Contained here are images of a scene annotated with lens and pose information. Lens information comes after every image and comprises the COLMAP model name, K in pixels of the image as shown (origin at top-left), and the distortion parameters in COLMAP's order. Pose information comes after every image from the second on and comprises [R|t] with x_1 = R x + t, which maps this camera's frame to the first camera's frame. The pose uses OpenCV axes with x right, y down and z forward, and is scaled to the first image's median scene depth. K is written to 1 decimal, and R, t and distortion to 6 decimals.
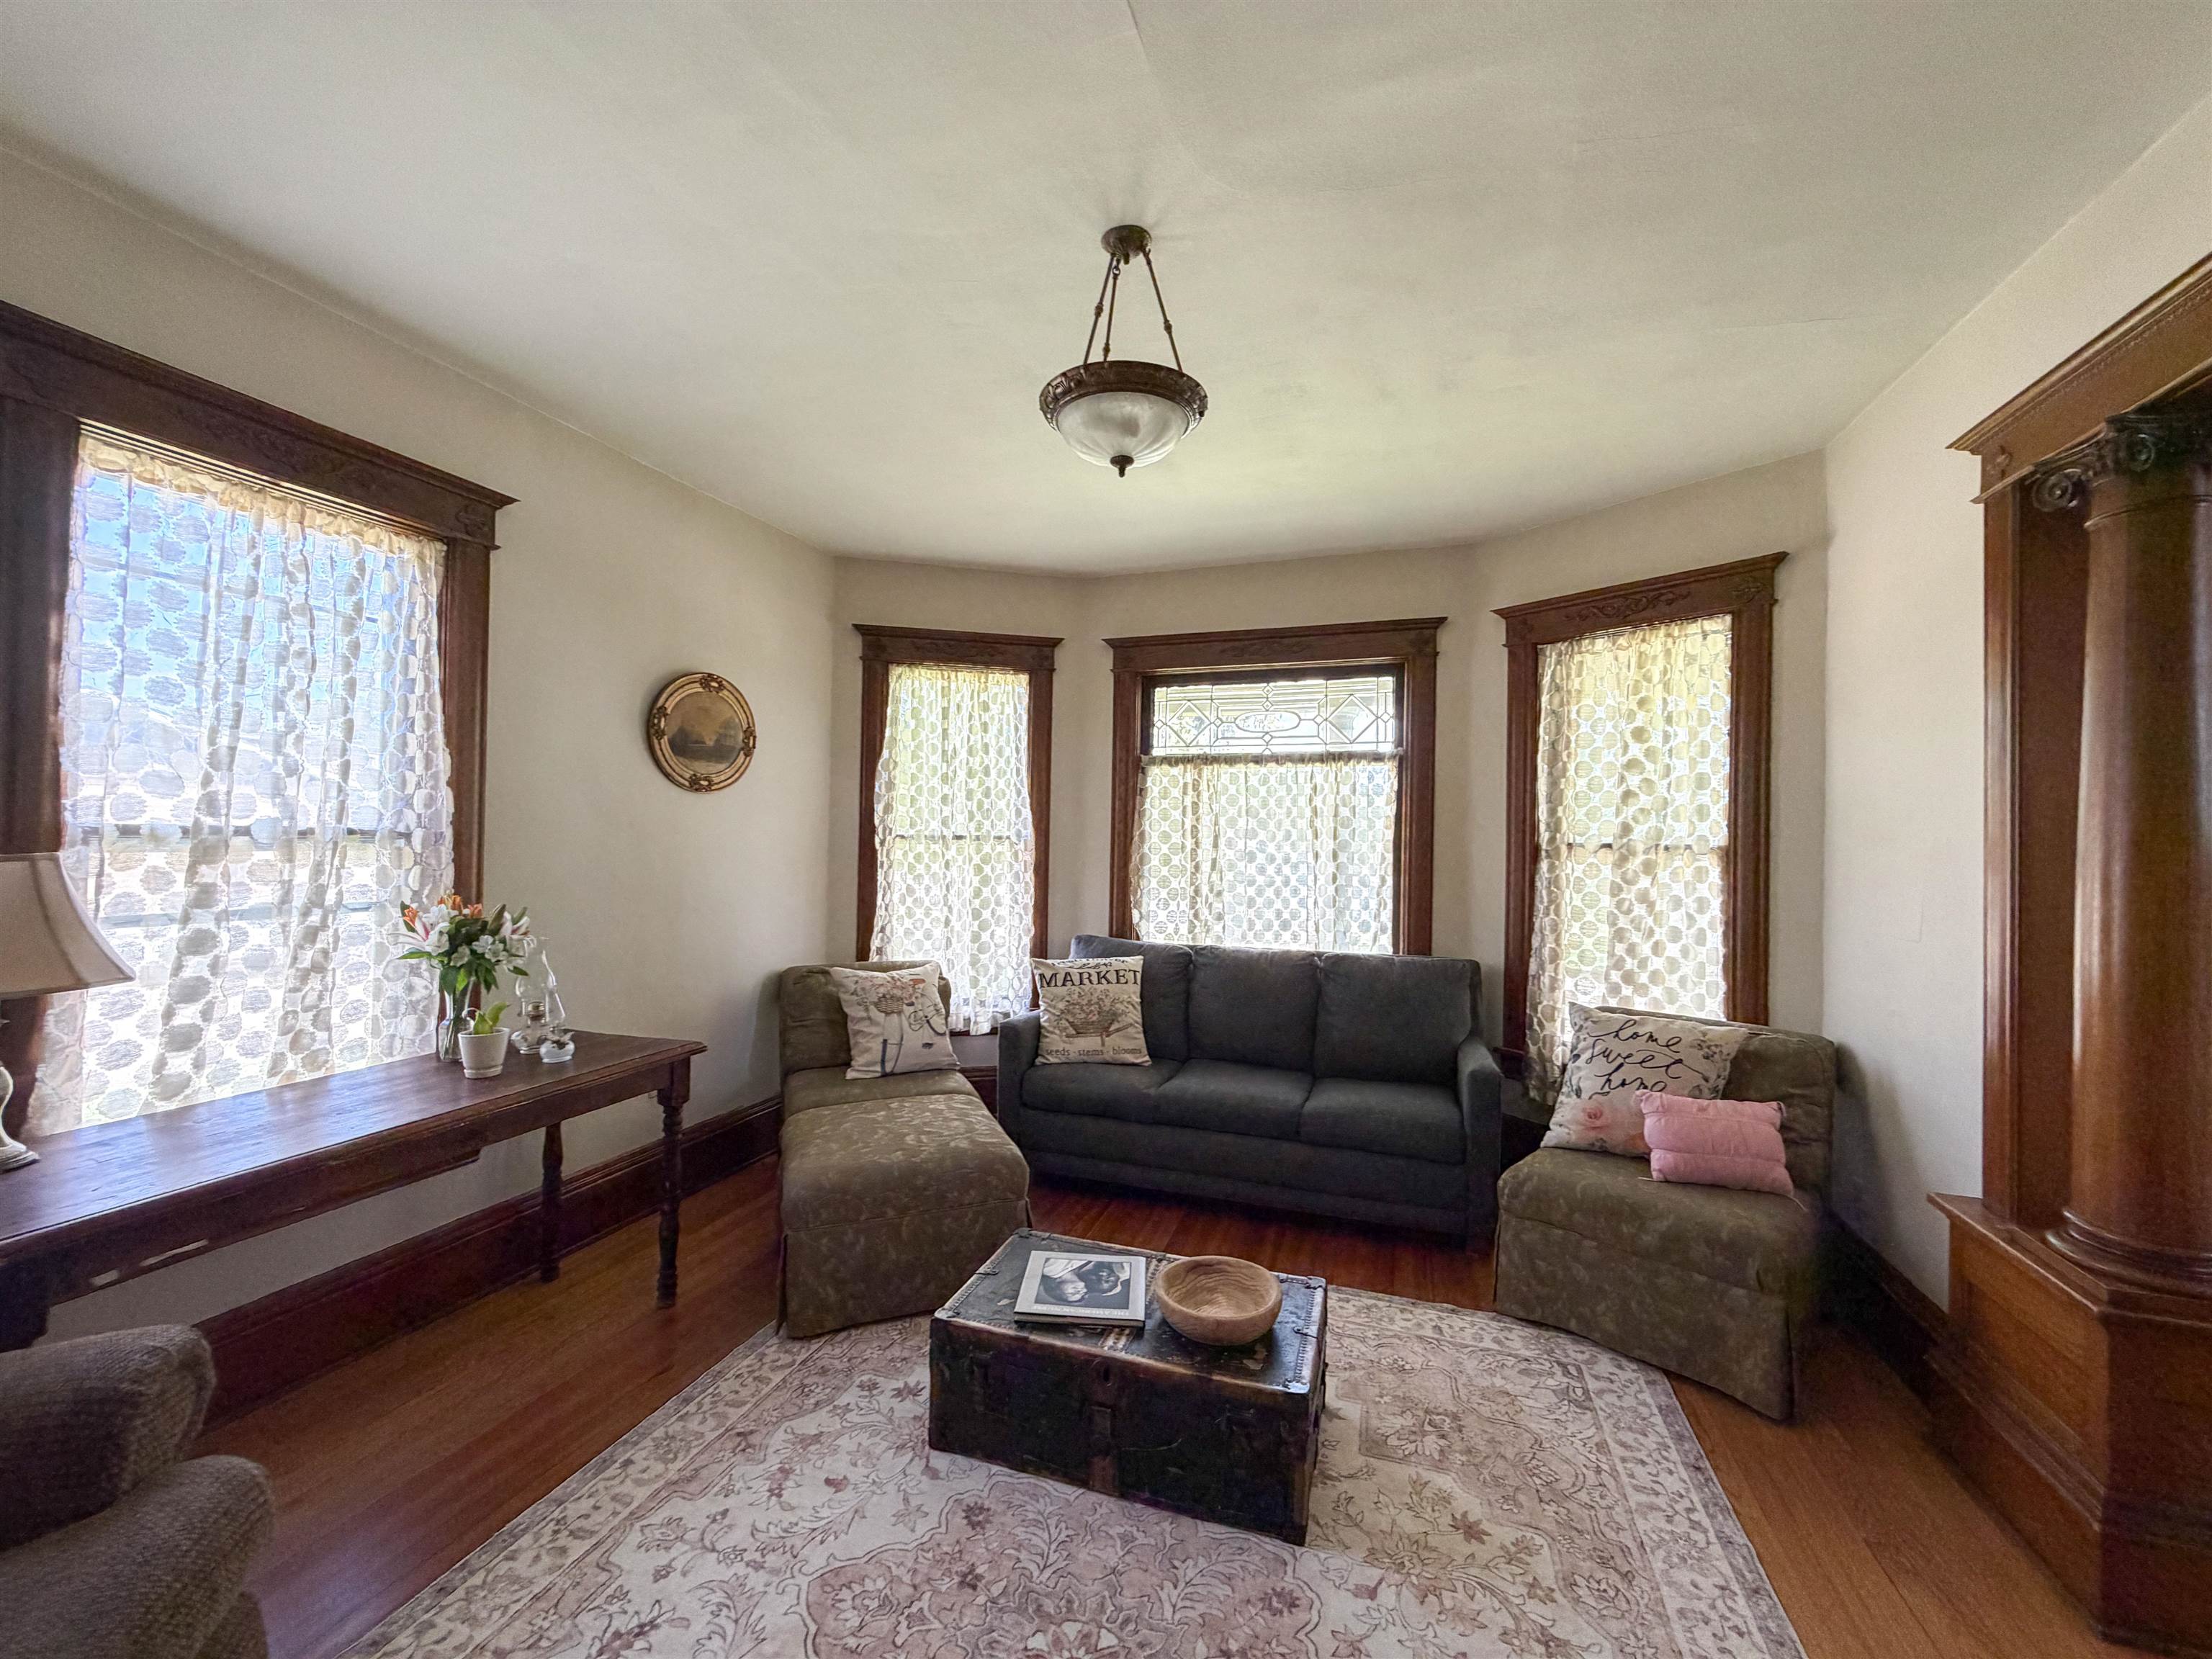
lens RADIAL K [[880.5, 0, 1101.7], [0, 880.5, 828.4], [0, 0, 1]] dist [-0.002051, -0.000106]
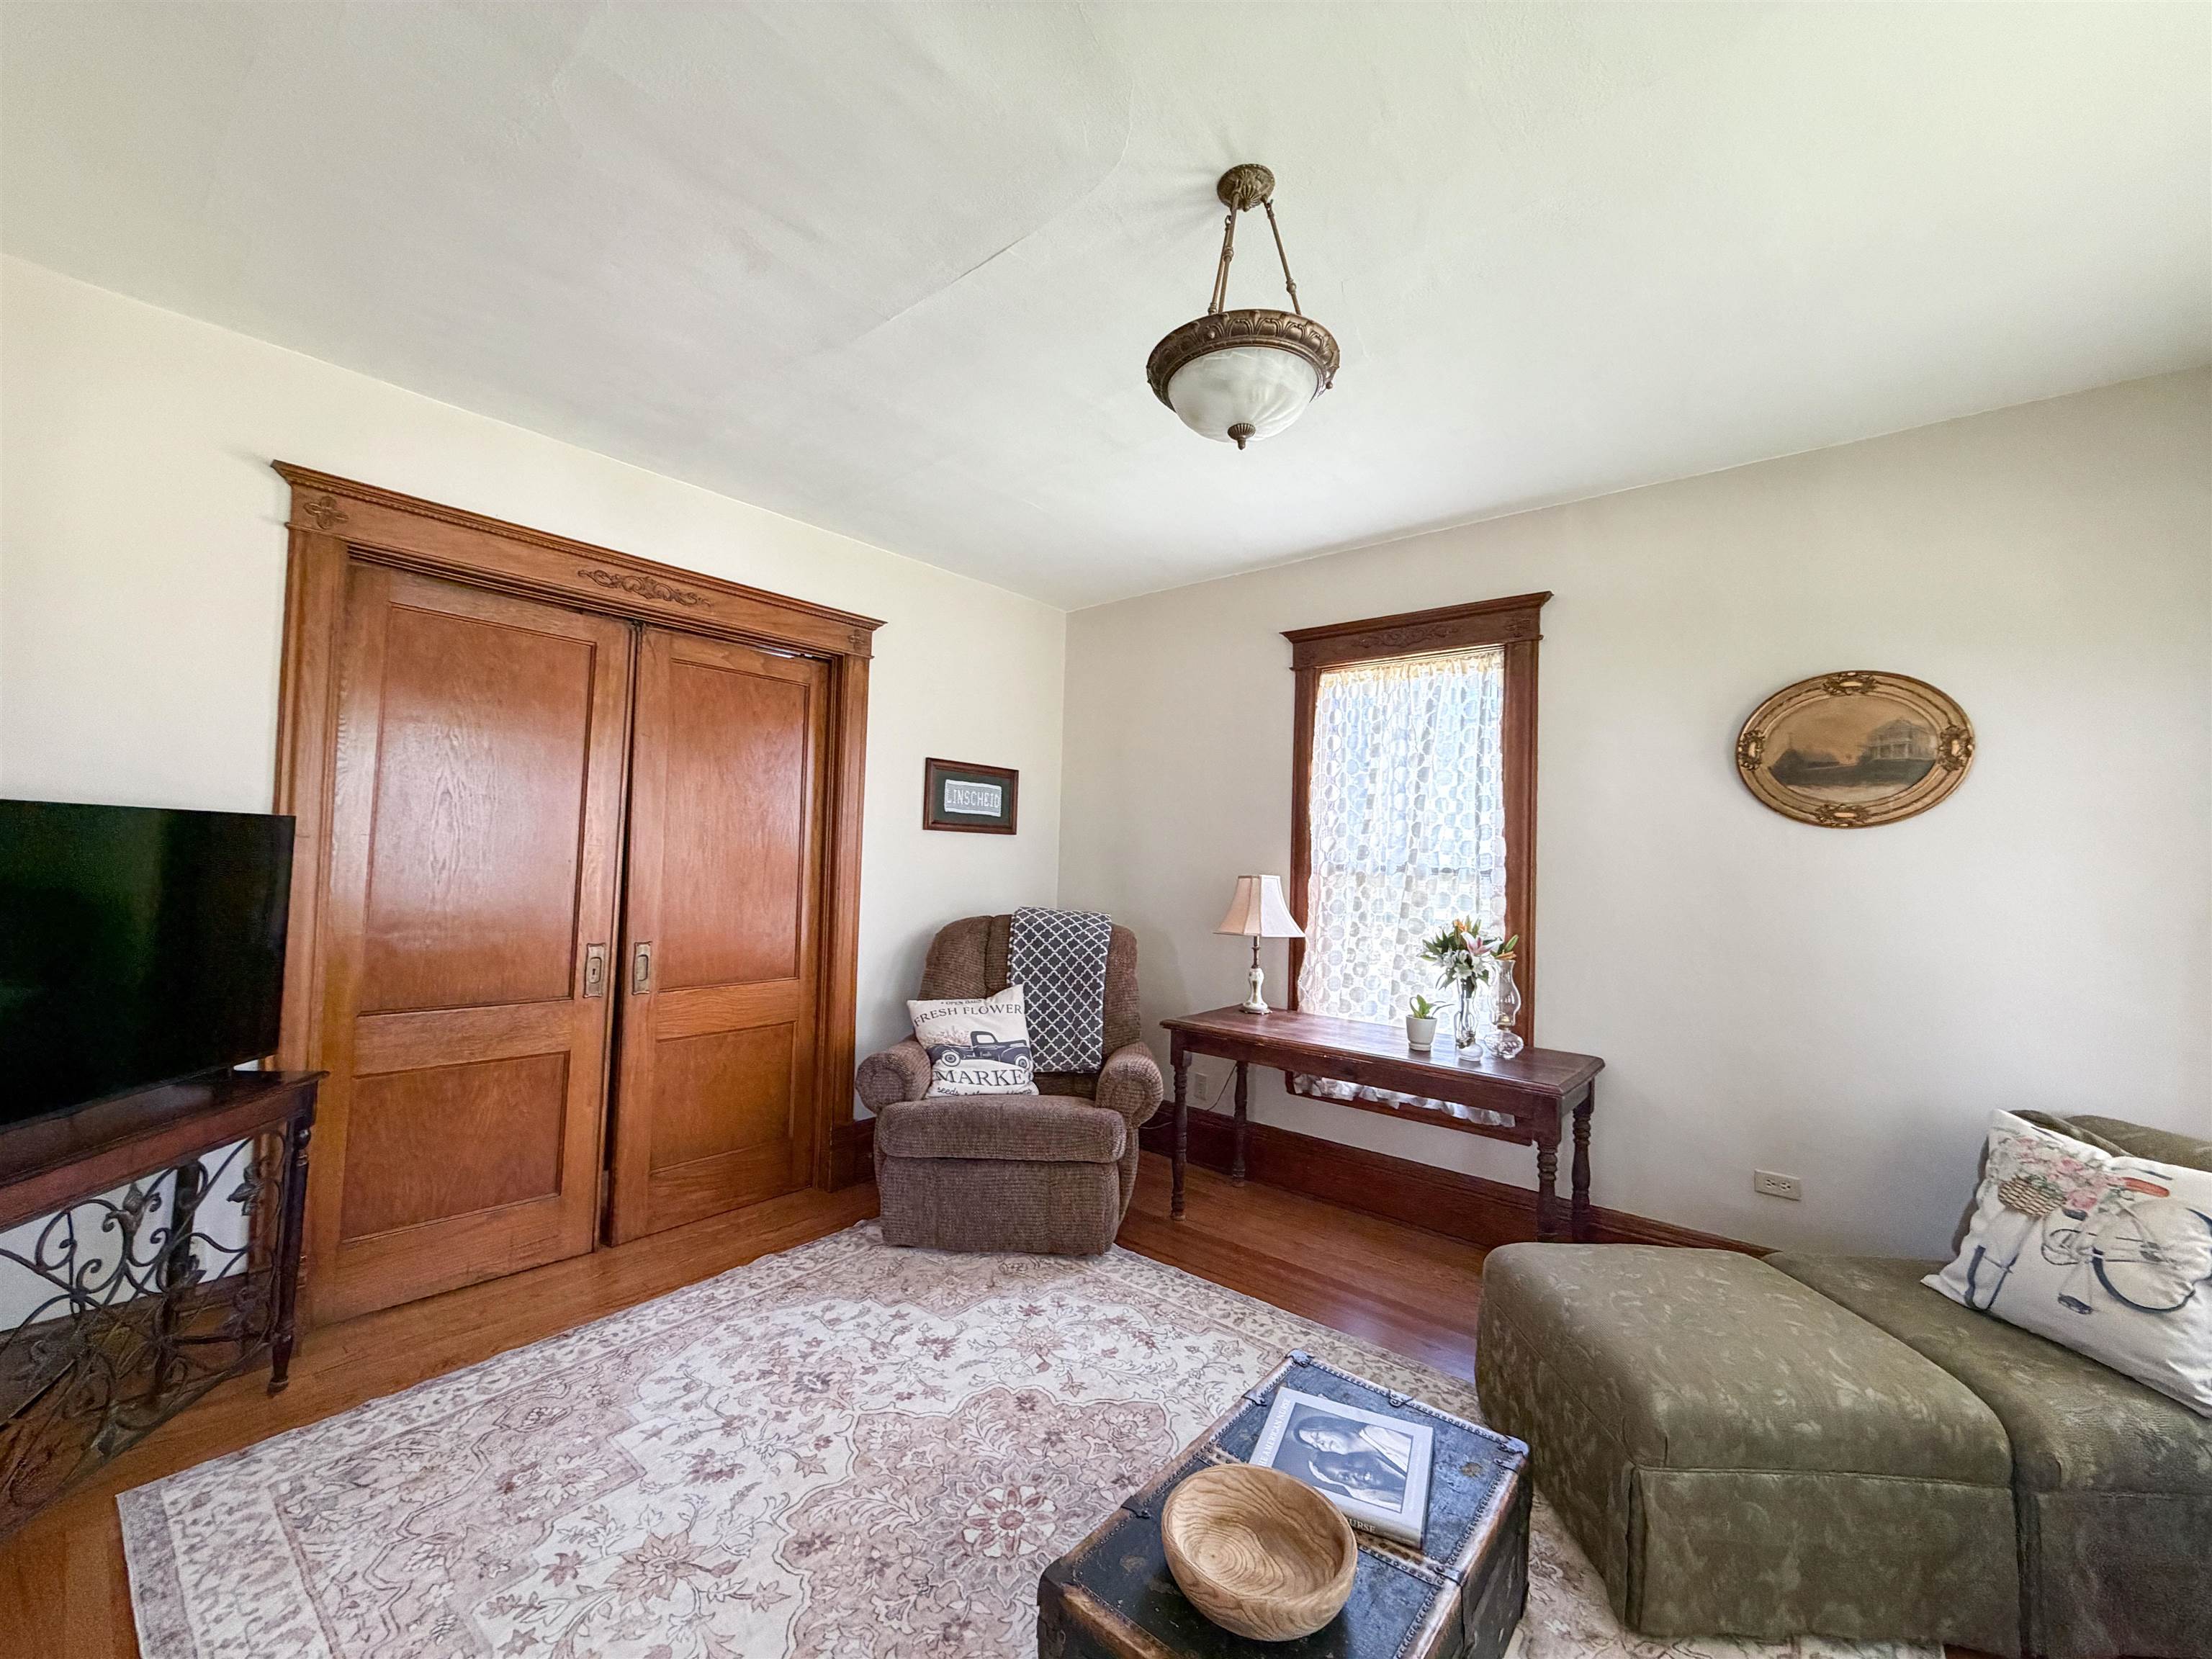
lens RADIAL K [[880.5, 0, 1099.8], [0, 880.5, 833.1], [0, 0, 1]] dist [-0.002051, -0.000106]
pose [[-0.351719, -0.049195, -0.934812, 0.523305], [-0.027443, 0.998731, -0.042233, 0.015165], [0.935703, 0.010800, -0.352623, 0.709411]]
